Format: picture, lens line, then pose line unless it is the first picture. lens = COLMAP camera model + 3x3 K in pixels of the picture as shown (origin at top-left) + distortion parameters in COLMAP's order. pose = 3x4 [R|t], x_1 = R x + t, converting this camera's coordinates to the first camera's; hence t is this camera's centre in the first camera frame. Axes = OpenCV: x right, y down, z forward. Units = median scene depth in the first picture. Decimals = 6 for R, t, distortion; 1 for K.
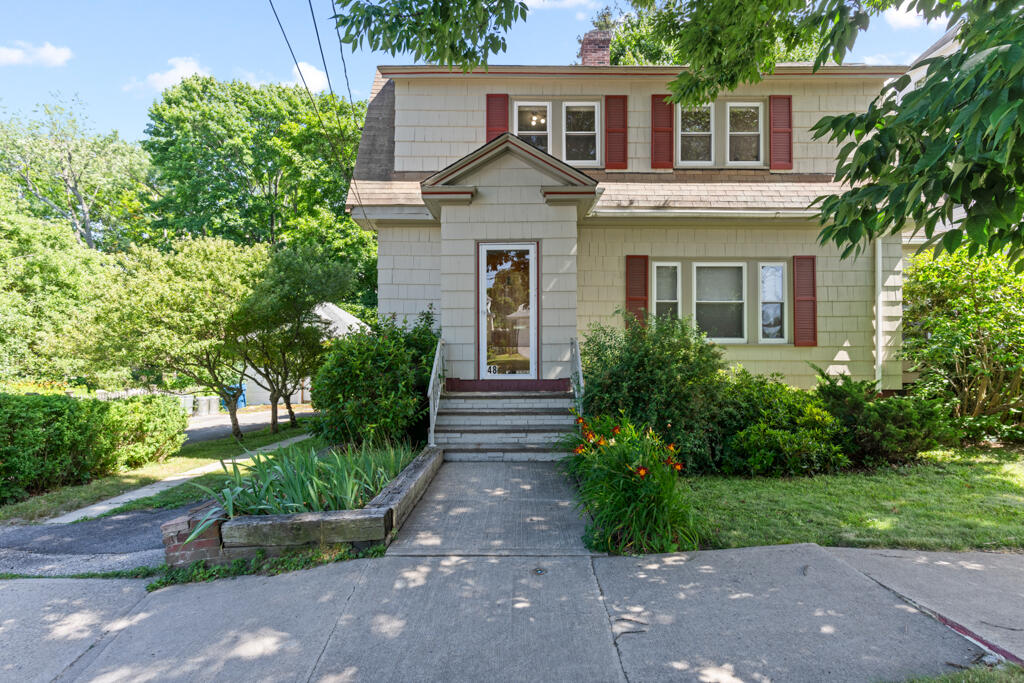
lens RADIAL K [[502.7, 0, 508.5], [0, 502.7, 336.7], [0, 0, 1]] dist [0.002630, 0.000473]
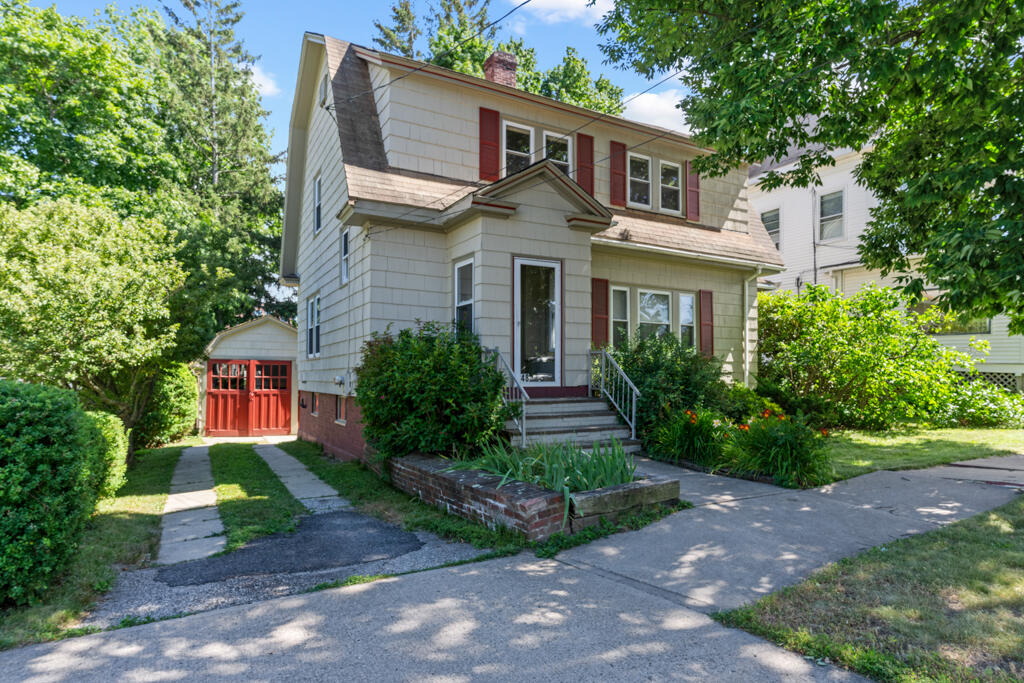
lens RADIAL K [[573.6, 0, 514.1], [0, 573.6, 346.2], [0, 0, 1]] dist [0.000312, 0.000078]
pose [[0.875004, 0.026043, 0.483414, -0.544850], [-0.018433, 0.999620, -0.020487, 0.020944], [-0.483764, 0.009015, 0.875152, -0.037670]]
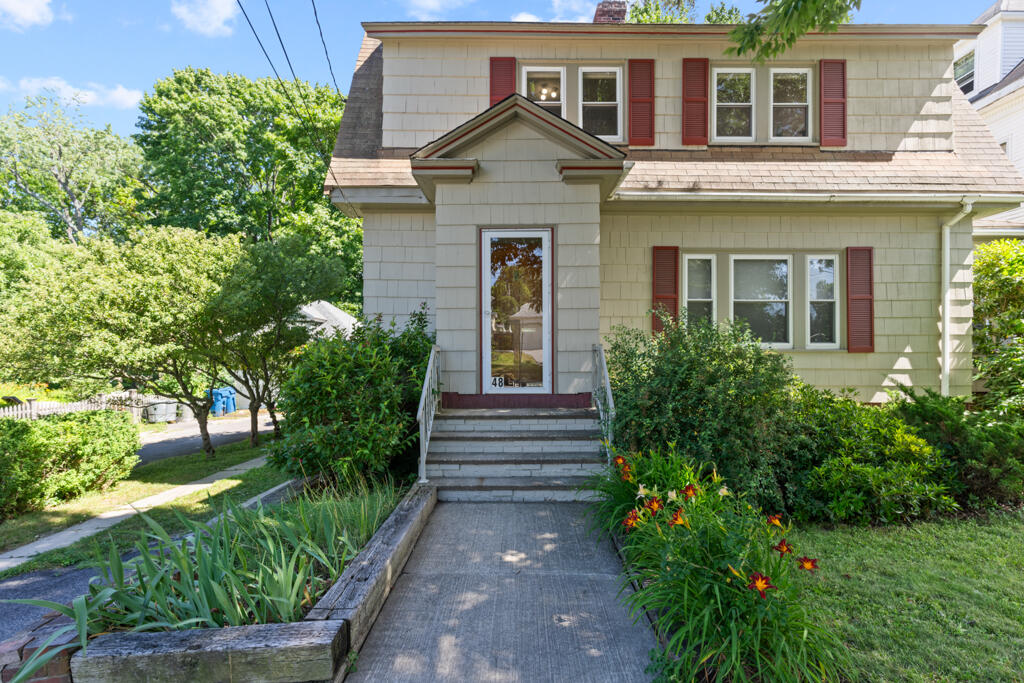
lens RADIAL K [[494.0, 0, 512.0], [0, 494.0, 341.5], [0, 0, 1]] dist [0.001179, 0.000879]
pose [[0.999986, 0.000258, 0.005228, -0.010976], [-0.000325, 0.999918, 0.012821, -0.010232], [-0.005224, -0.012822, 0.999904, 0.157779]]
